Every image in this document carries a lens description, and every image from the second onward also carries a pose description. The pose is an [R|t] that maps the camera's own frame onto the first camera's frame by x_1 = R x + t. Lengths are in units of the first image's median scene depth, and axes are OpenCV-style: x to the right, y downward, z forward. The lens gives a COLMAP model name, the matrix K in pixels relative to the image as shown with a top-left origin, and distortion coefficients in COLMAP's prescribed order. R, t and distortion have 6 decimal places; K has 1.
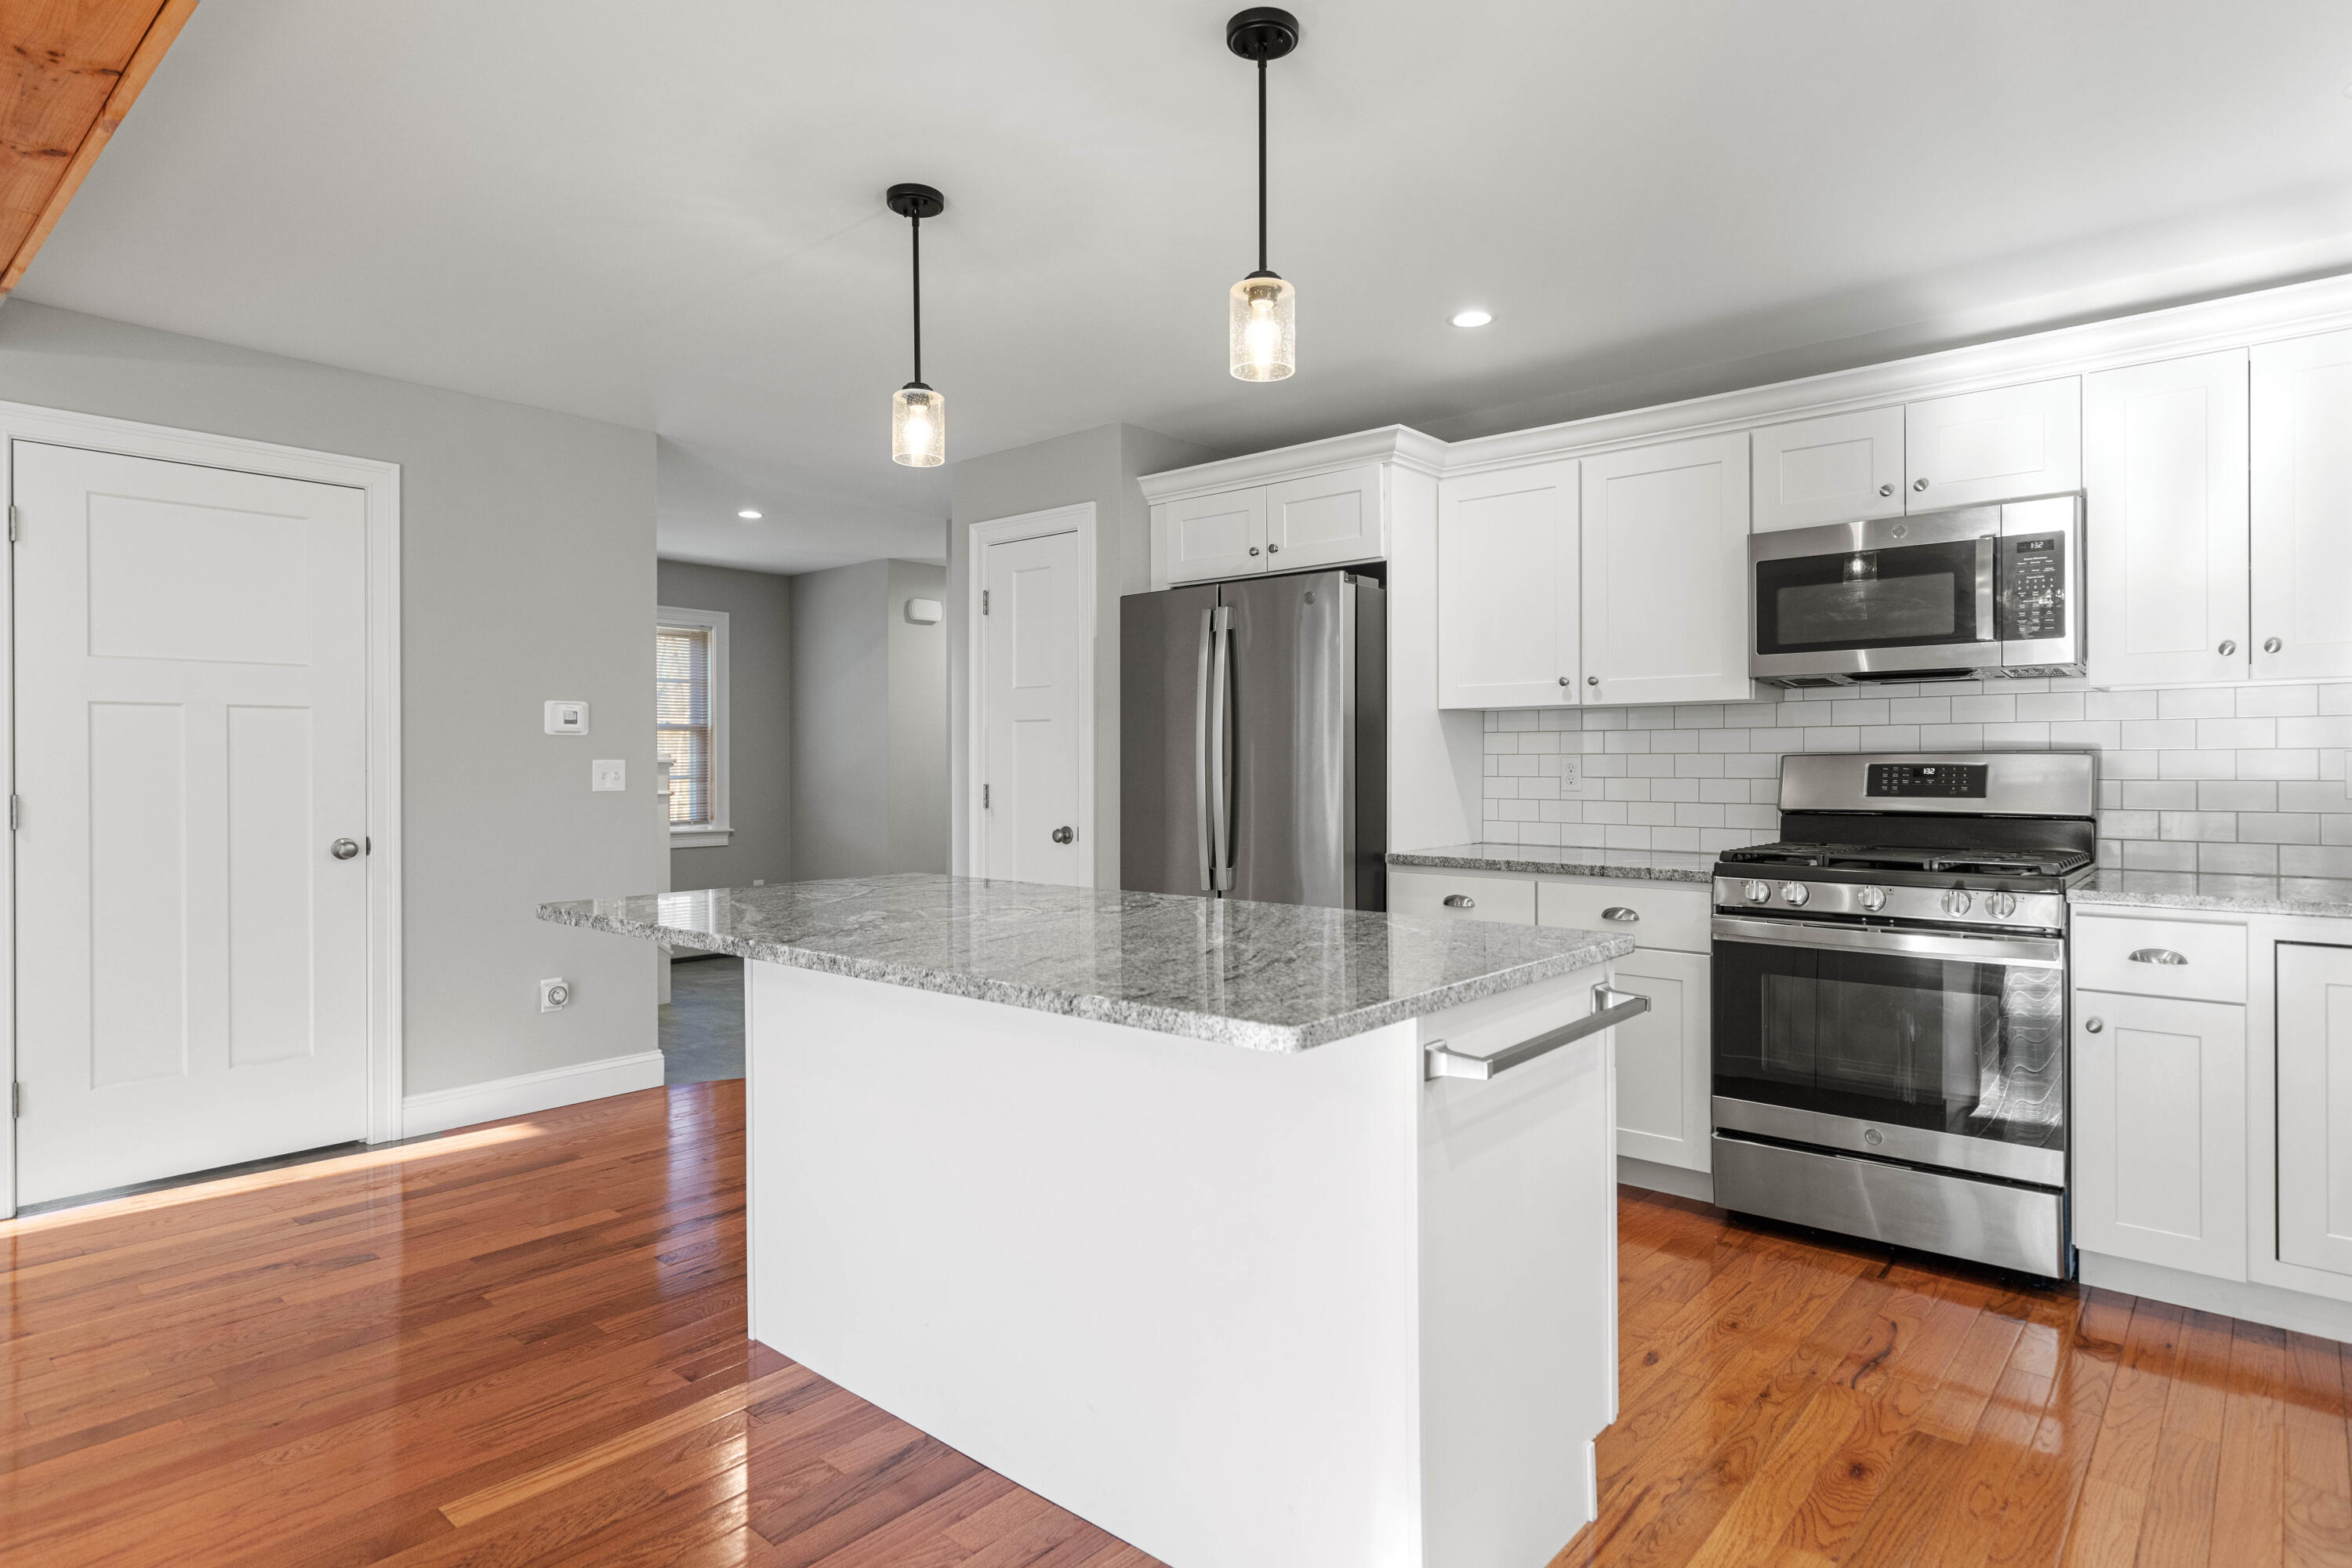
lens RADIAL K [[1262.0, 0, 1172.8], [0, 1262.0, 773.6], [0, 0, 1]] dist [0.005938, 0.000539]
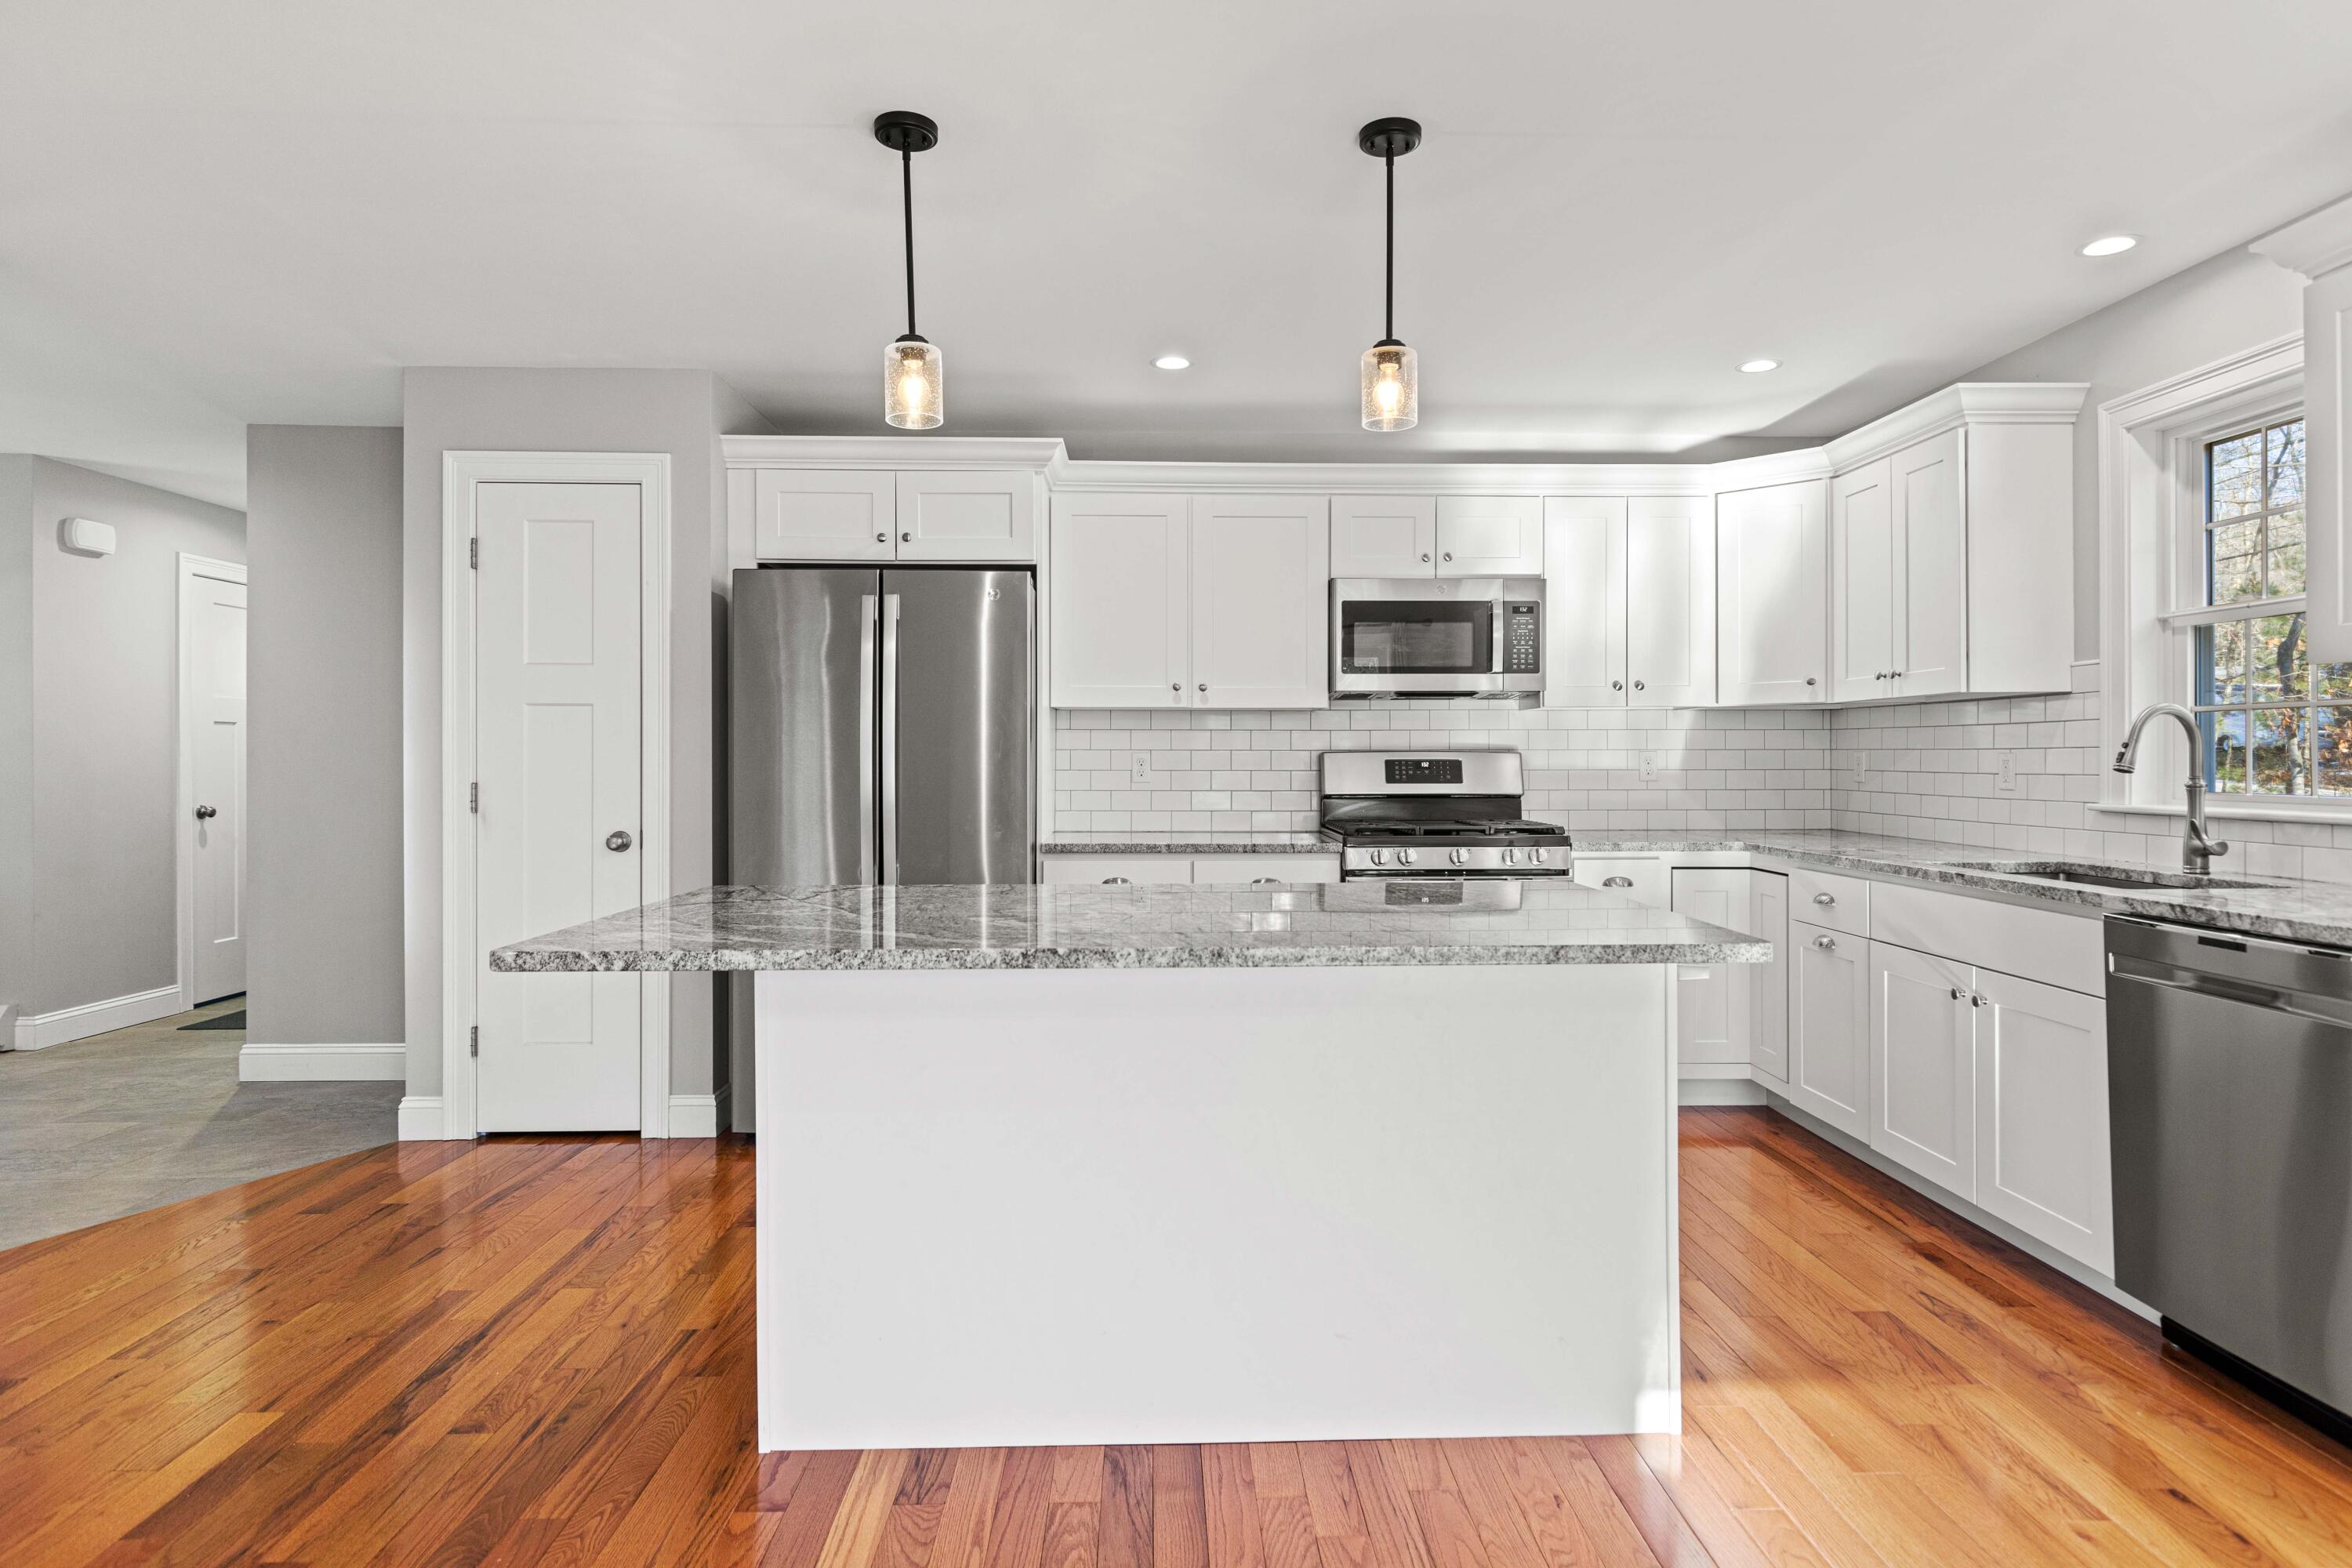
lens RADIAL K [[1291.4, 0, 1178.9], [0, 1291.4, 770.8], [0, 0, 1]] dist [0.007150, 0.001646]
pose [[0.736672, -0.004283, 0.676237, -0.536898], [0.003290, 0.999991, 0.002750, 0.000245], [-0.676242, 0.000199, 0.736679, 0.148251]]
